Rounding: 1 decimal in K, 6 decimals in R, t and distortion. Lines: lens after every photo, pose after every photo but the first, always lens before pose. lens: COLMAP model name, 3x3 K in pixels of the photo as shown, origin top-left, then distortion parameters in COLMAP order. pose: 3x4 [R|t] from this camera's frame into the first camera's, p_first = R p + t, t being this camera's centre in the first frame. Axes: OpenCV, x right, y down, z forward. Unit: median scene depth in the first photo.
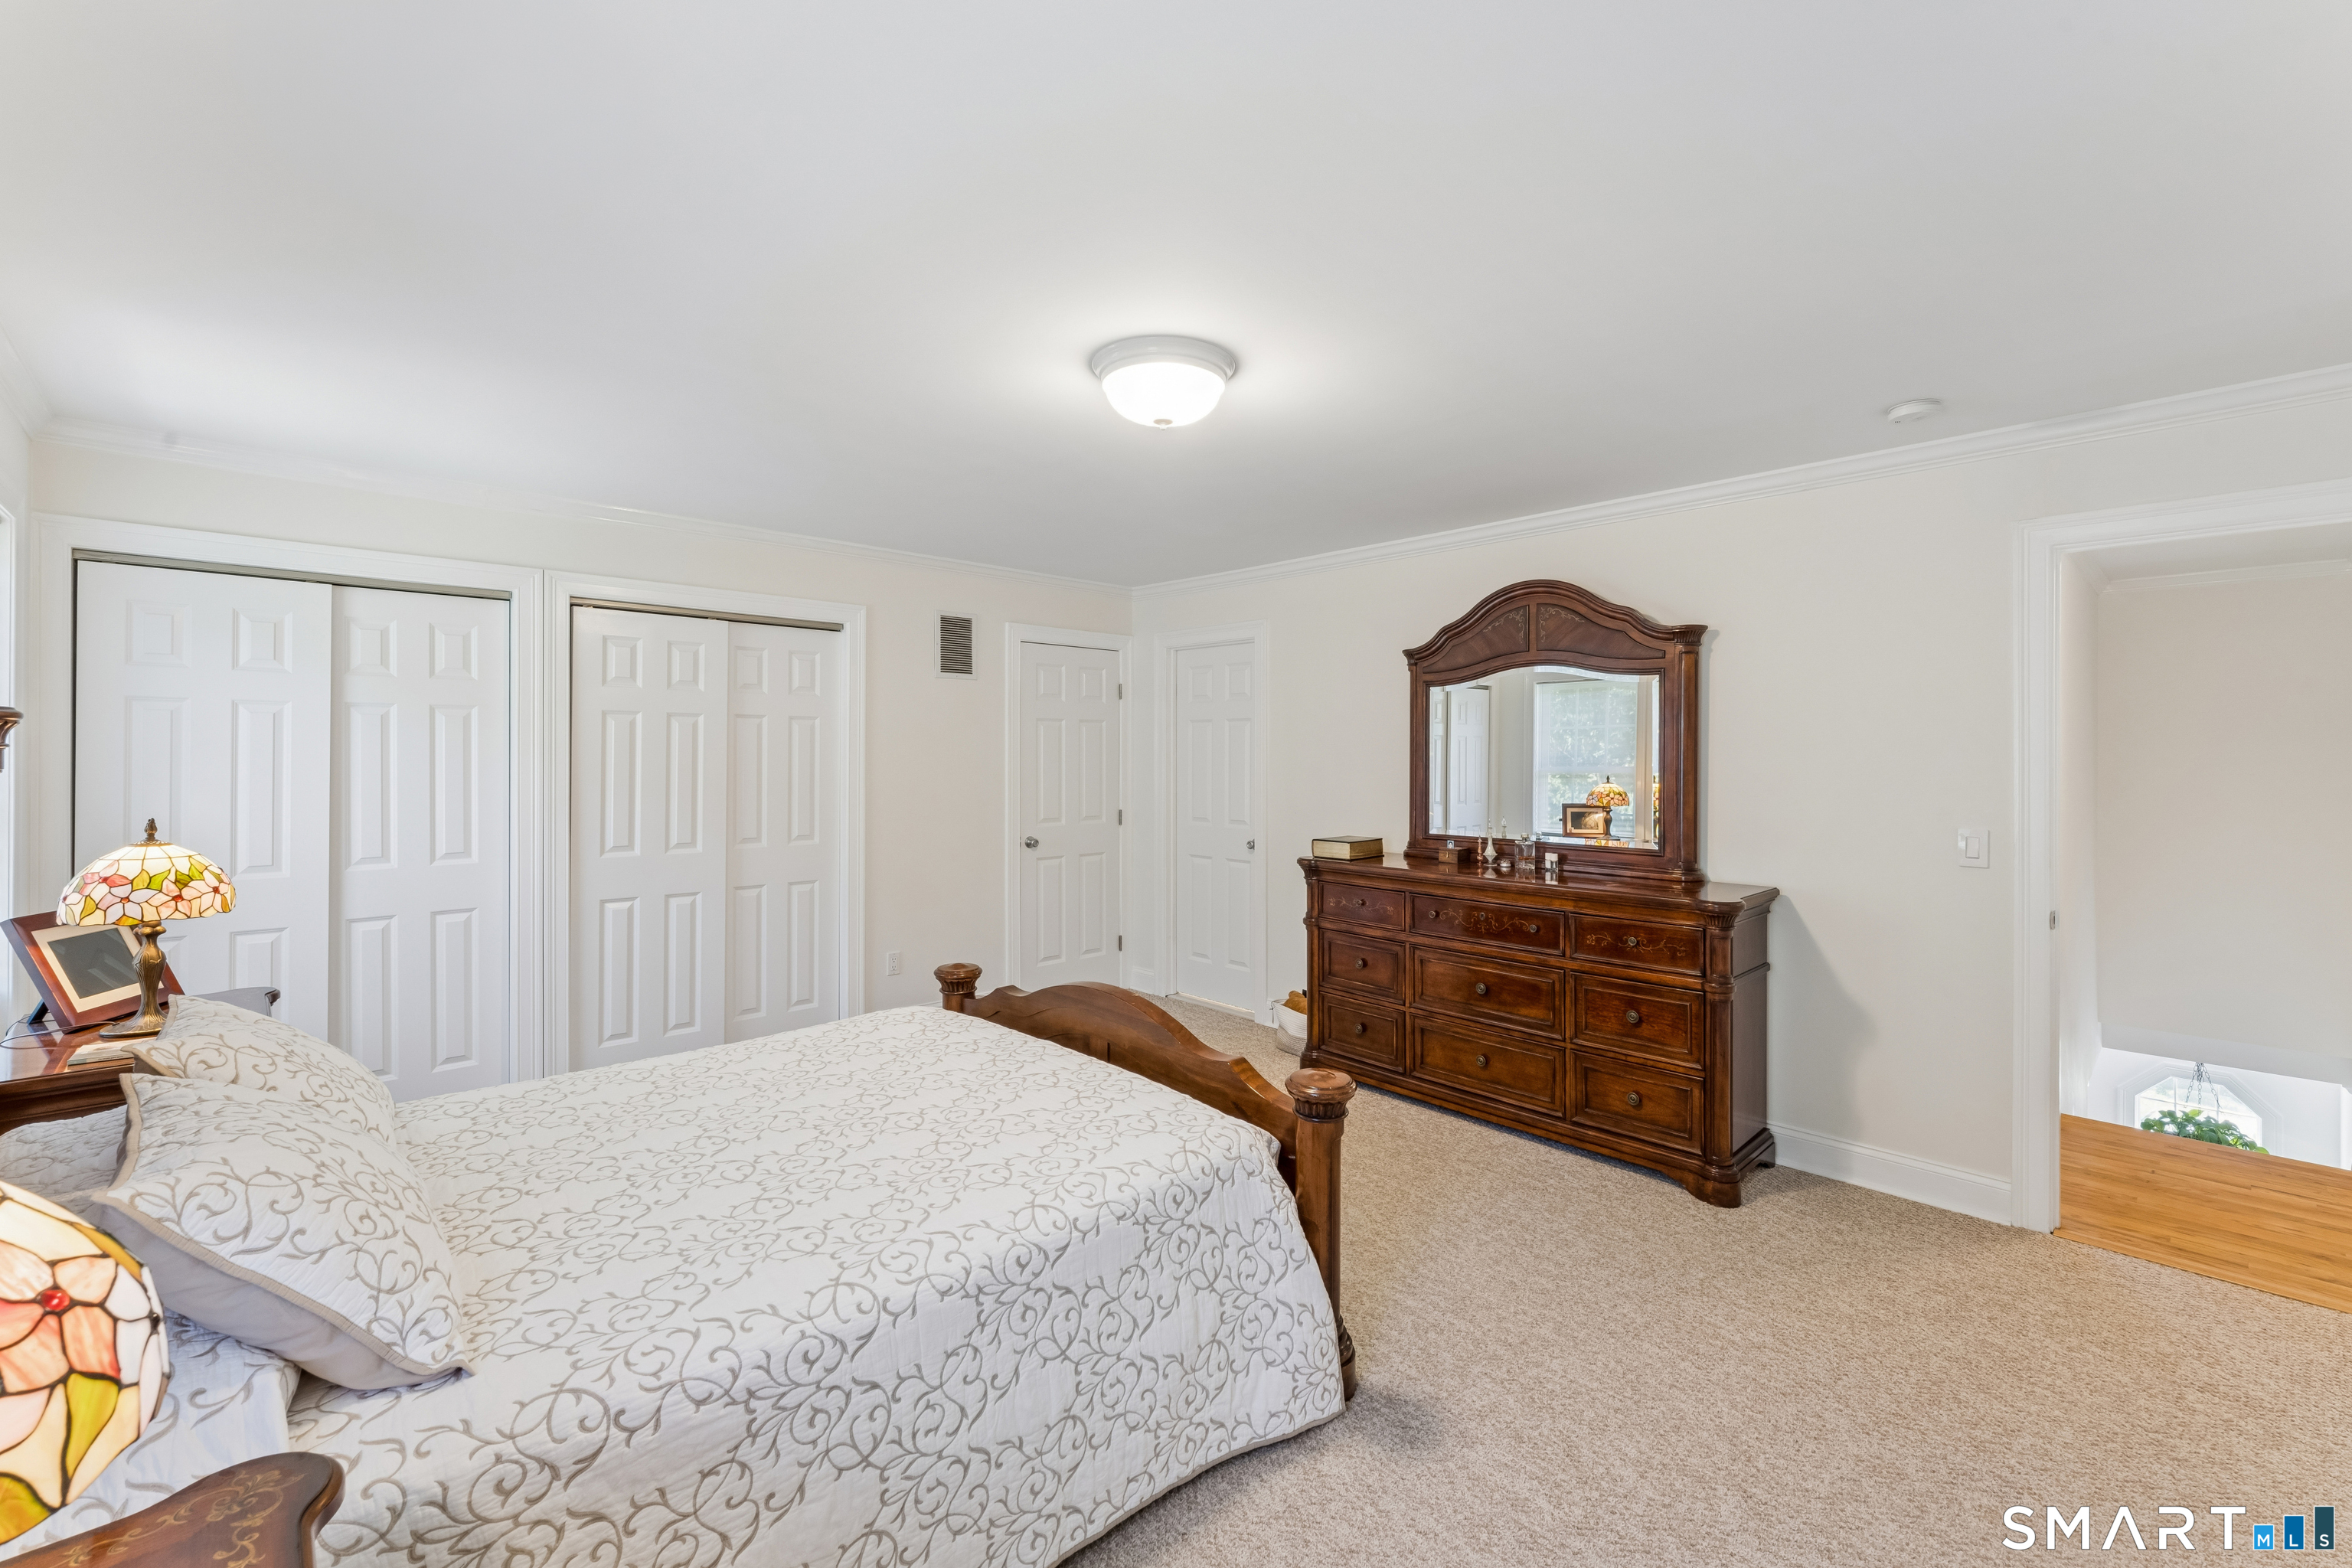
lens RADIAL K [[971.1, 0, 1218.1], [0, 971.1, 756.5], [0, 0, 1]] dist [-0.001913, -0.000525]
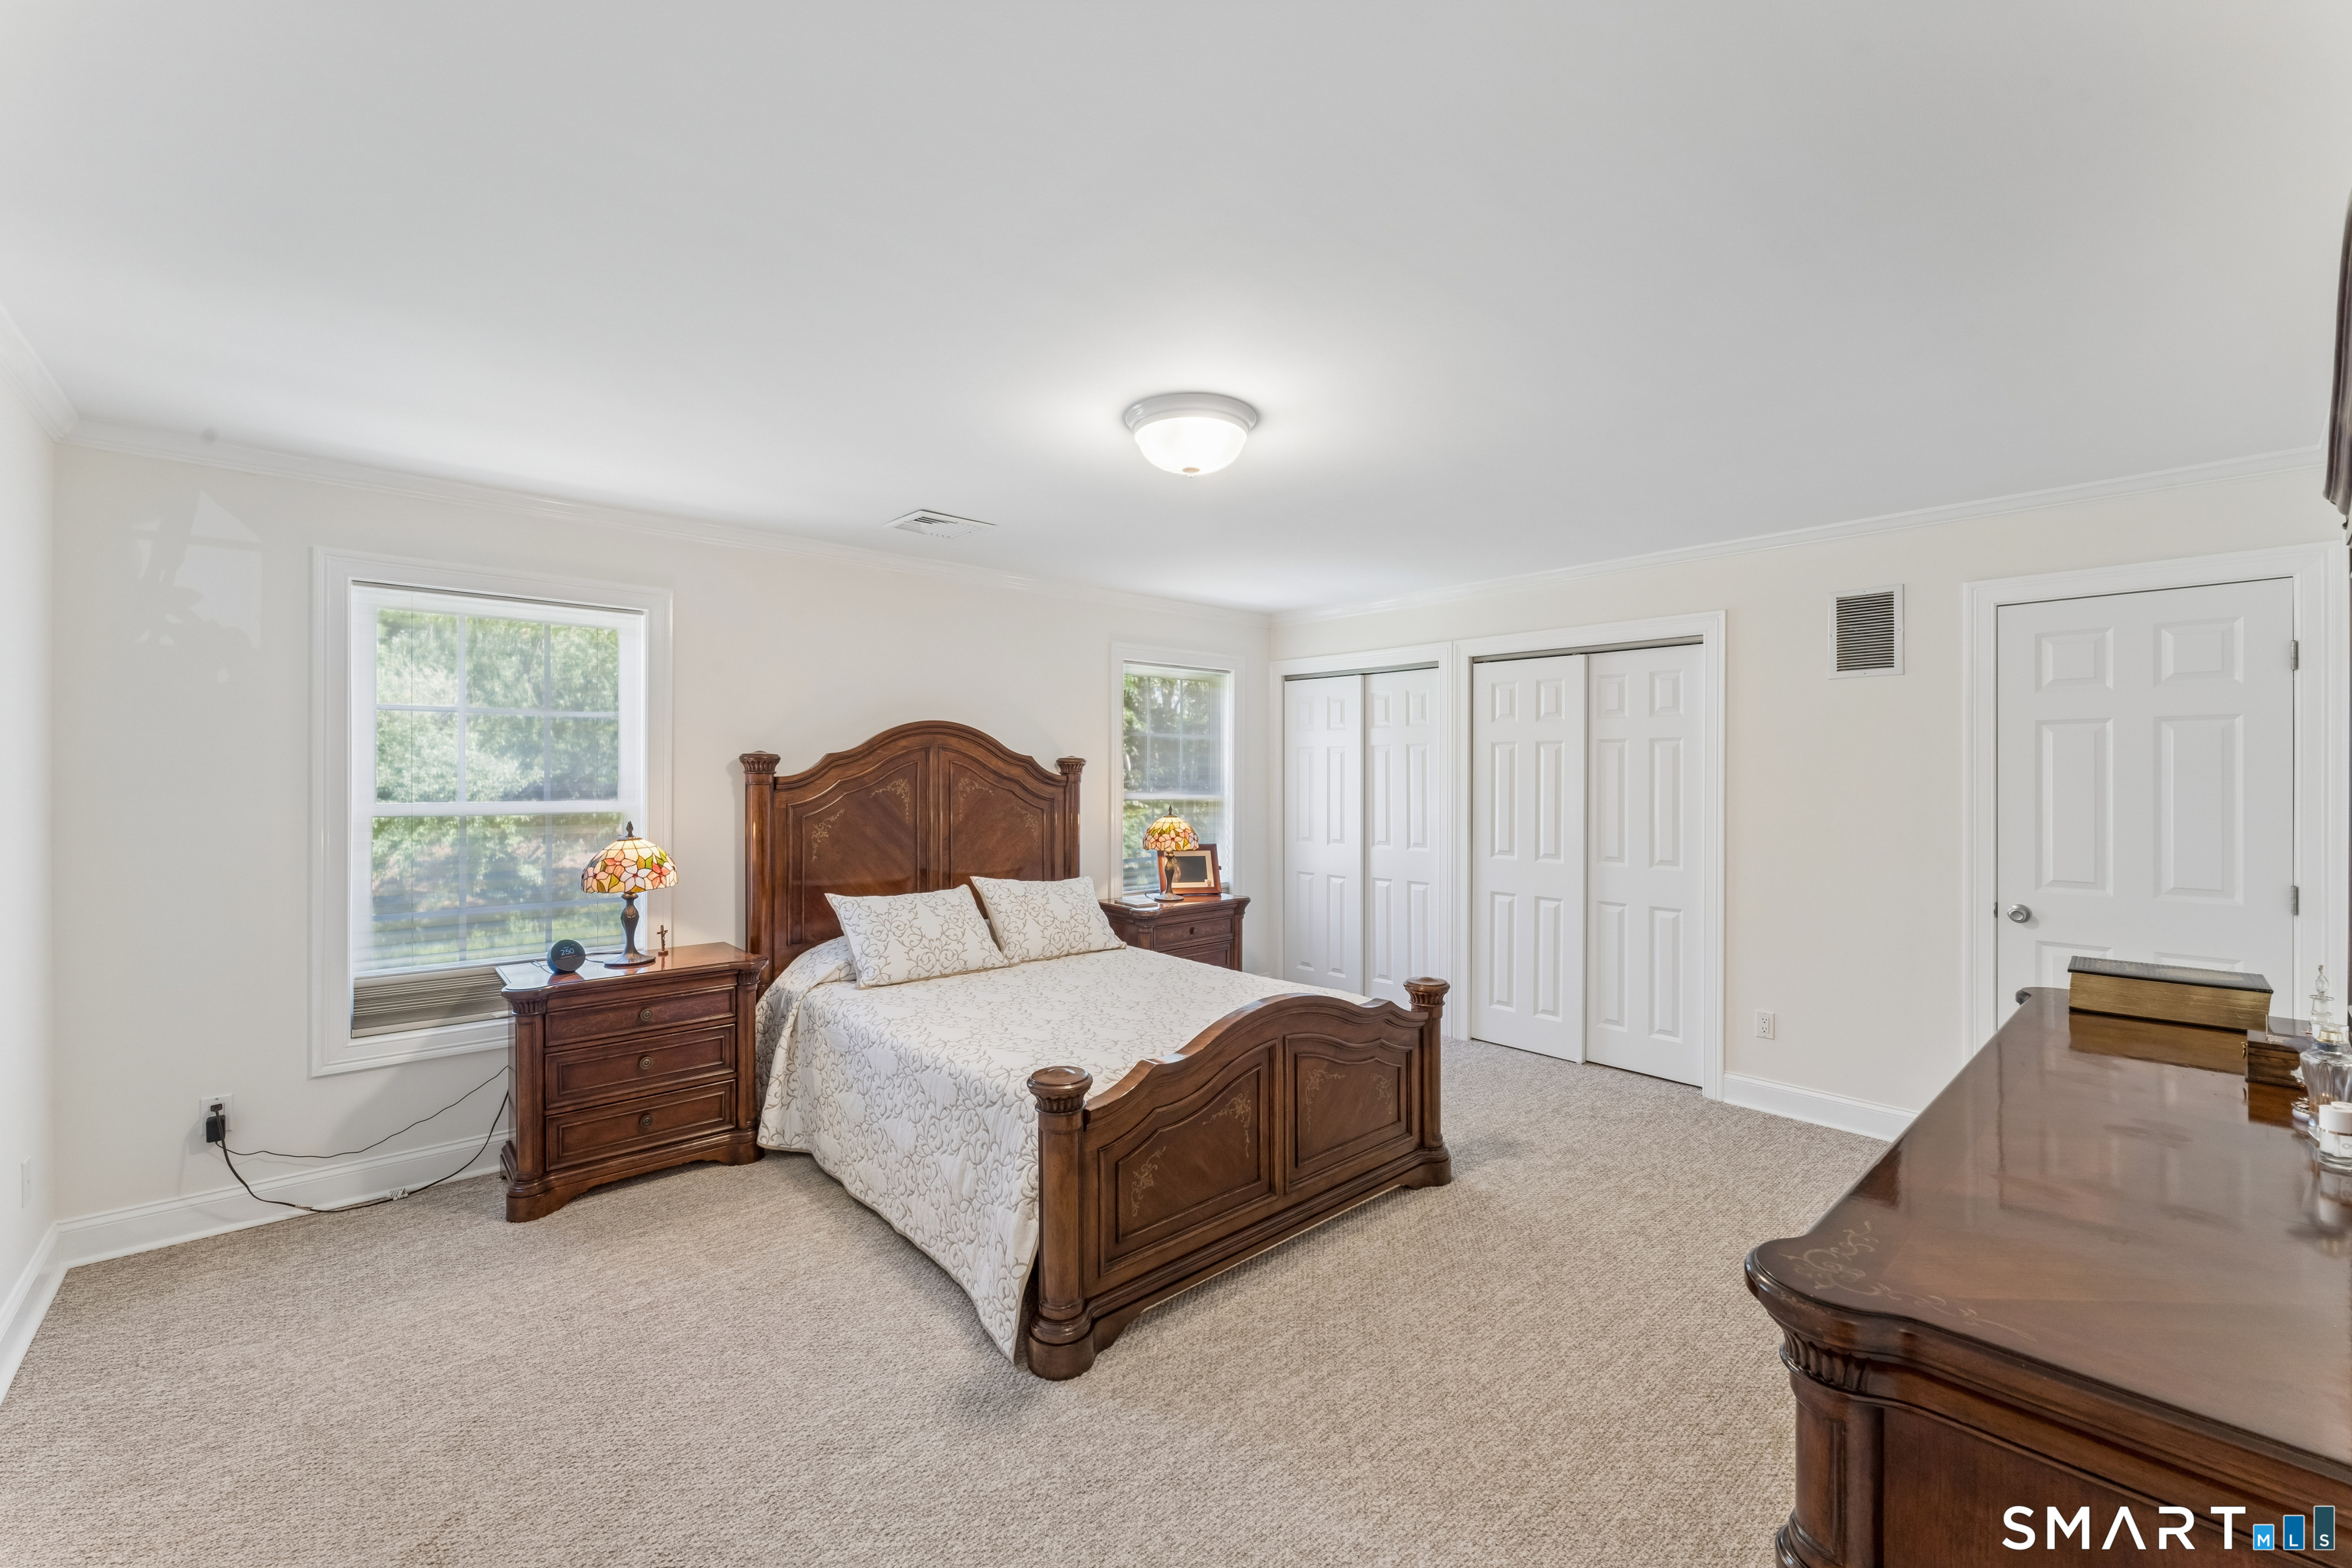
lens RADIAL K [[971.1, 0, 1183.8], [0, 971.1, 770.5], [0, 0, 1]] dist [-0.001913, -0.000525]
pose [[-0.059654, -0.004856, -0.998207, 0.624674], [-0.003047, 0.999984, -0.004682, -0.002844], [0.998214, 0.002763, -0.059668, 0.636551]]
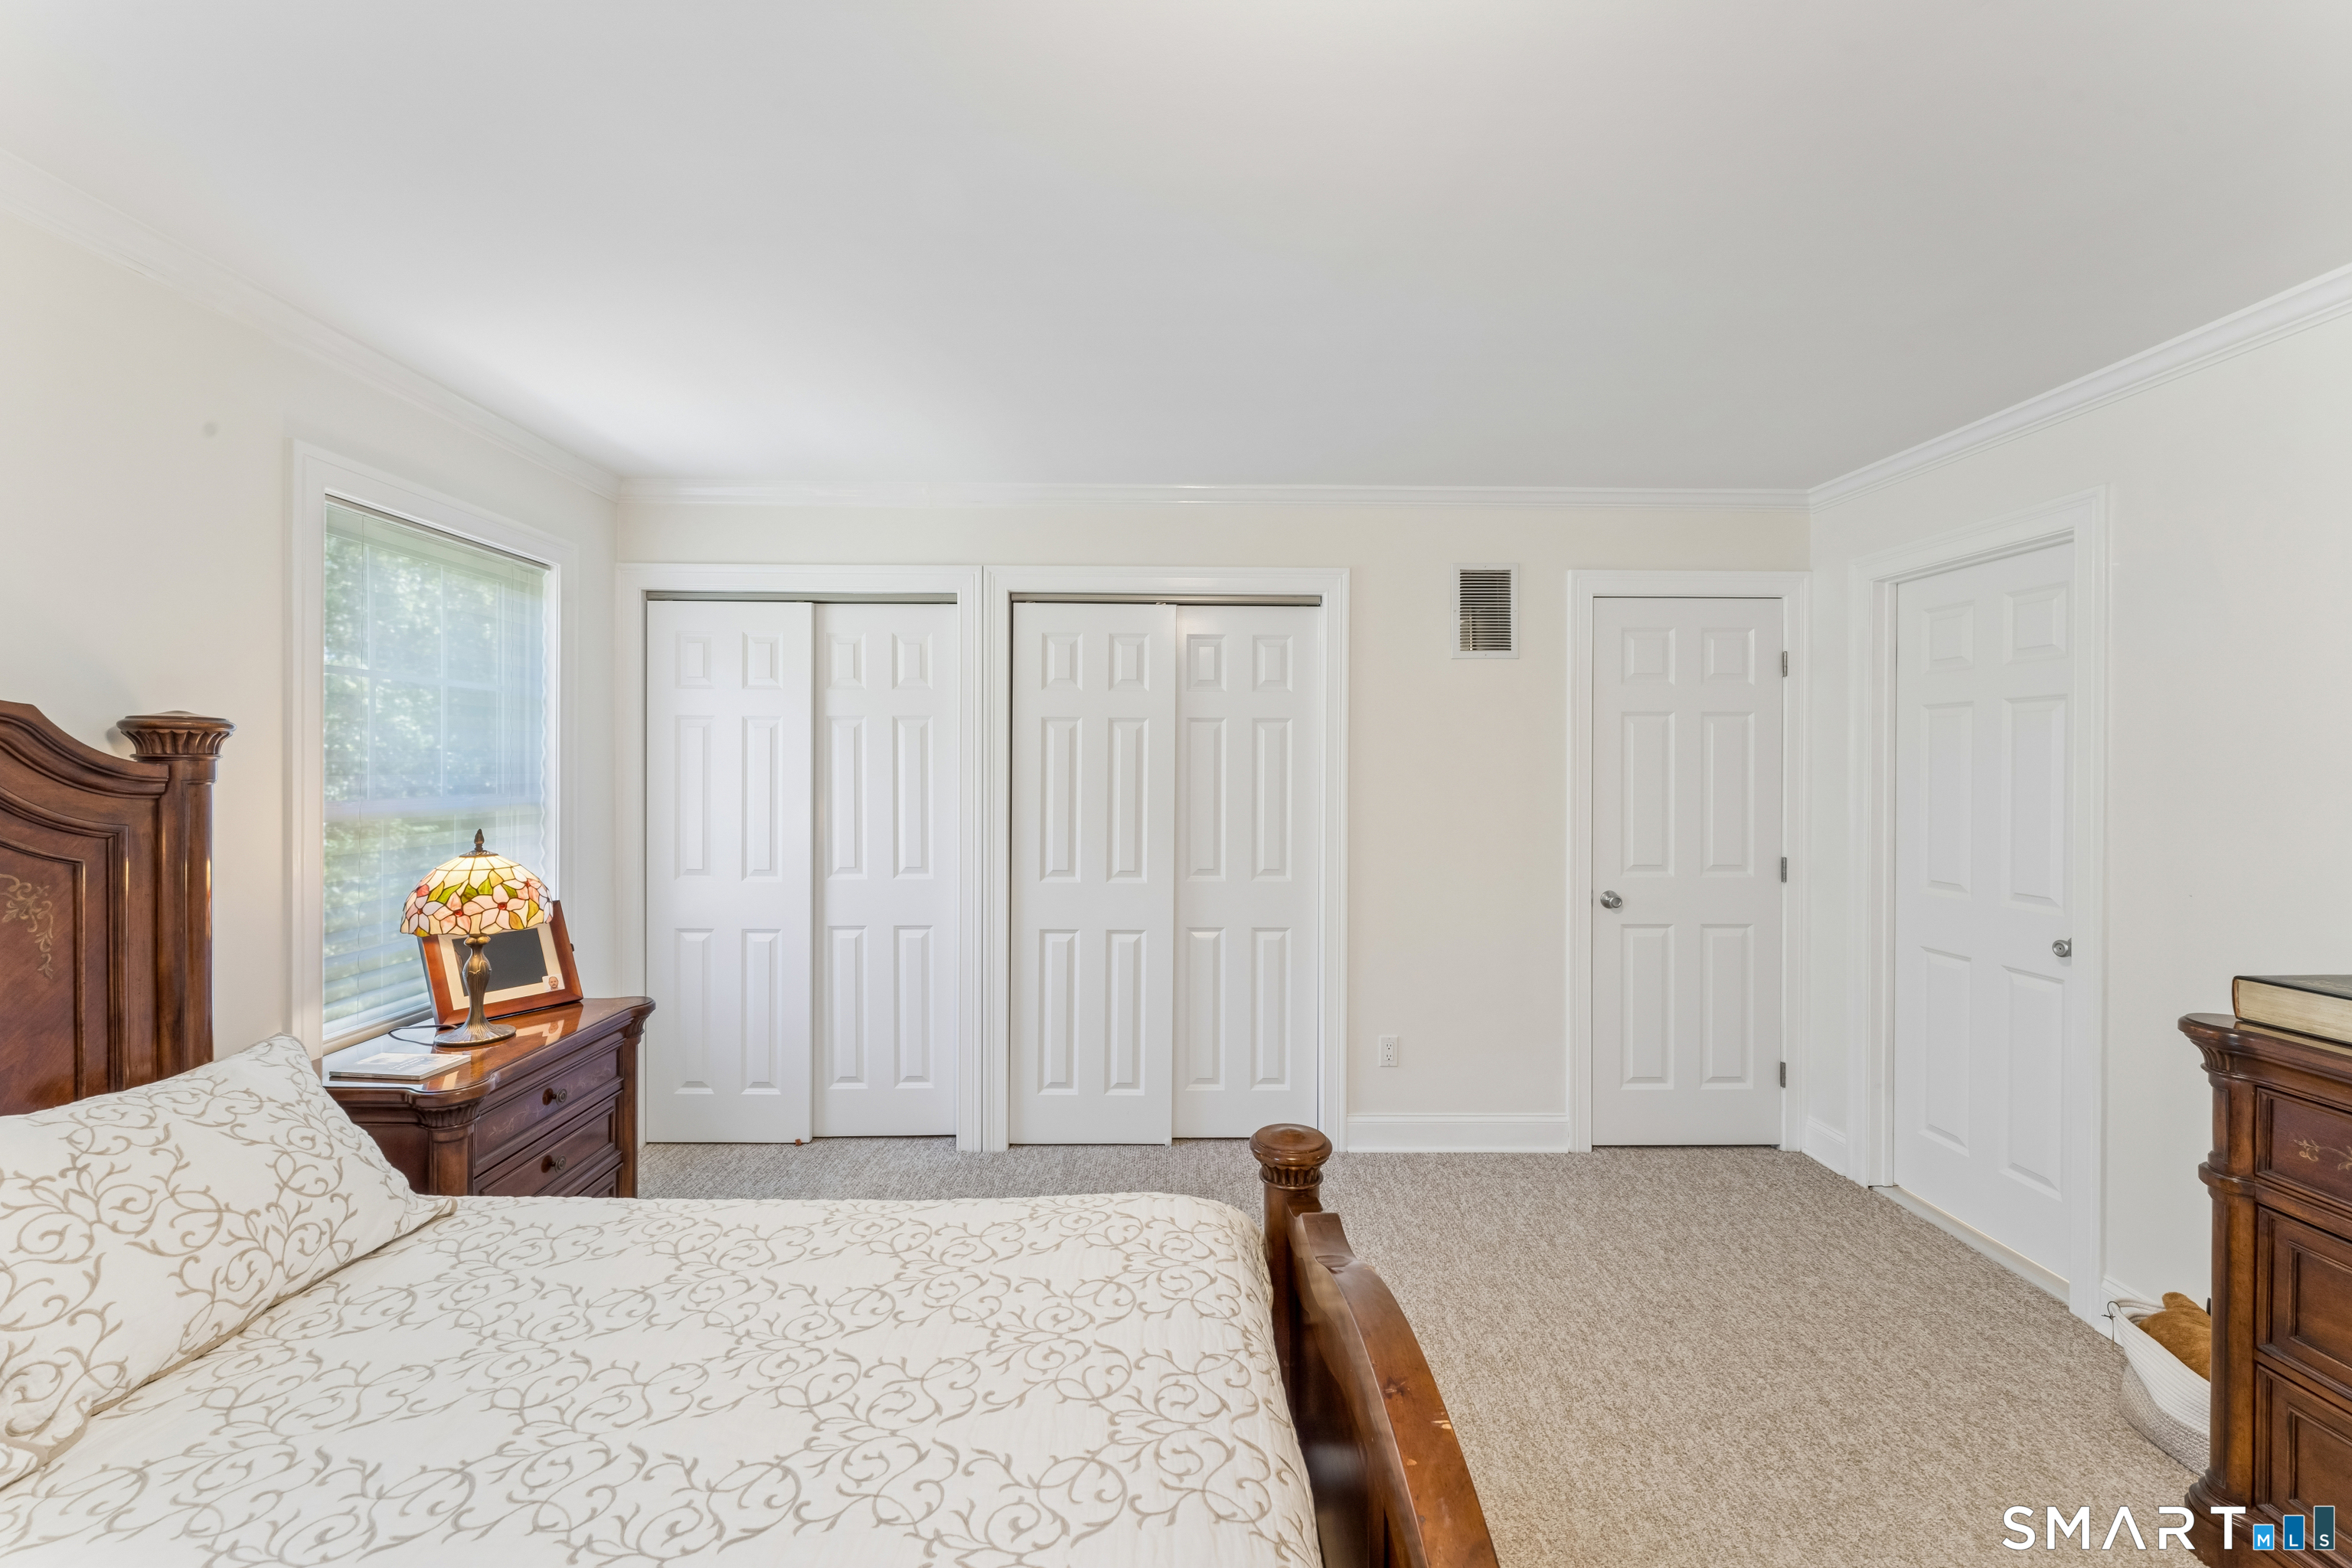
lens RADIAL K [[971.1, 0, 1154.6], [0, 971.1, 772.2], [0, 0, 1]] dist [-0.001913, -0.000525]
pose [[0.719261, 0.003901, -0.694729, 0.054875], [-0.001979, 0.999992, 0.003567, -0.000155], [0.694737, -0.001191, 0.719263, 0.407771]]
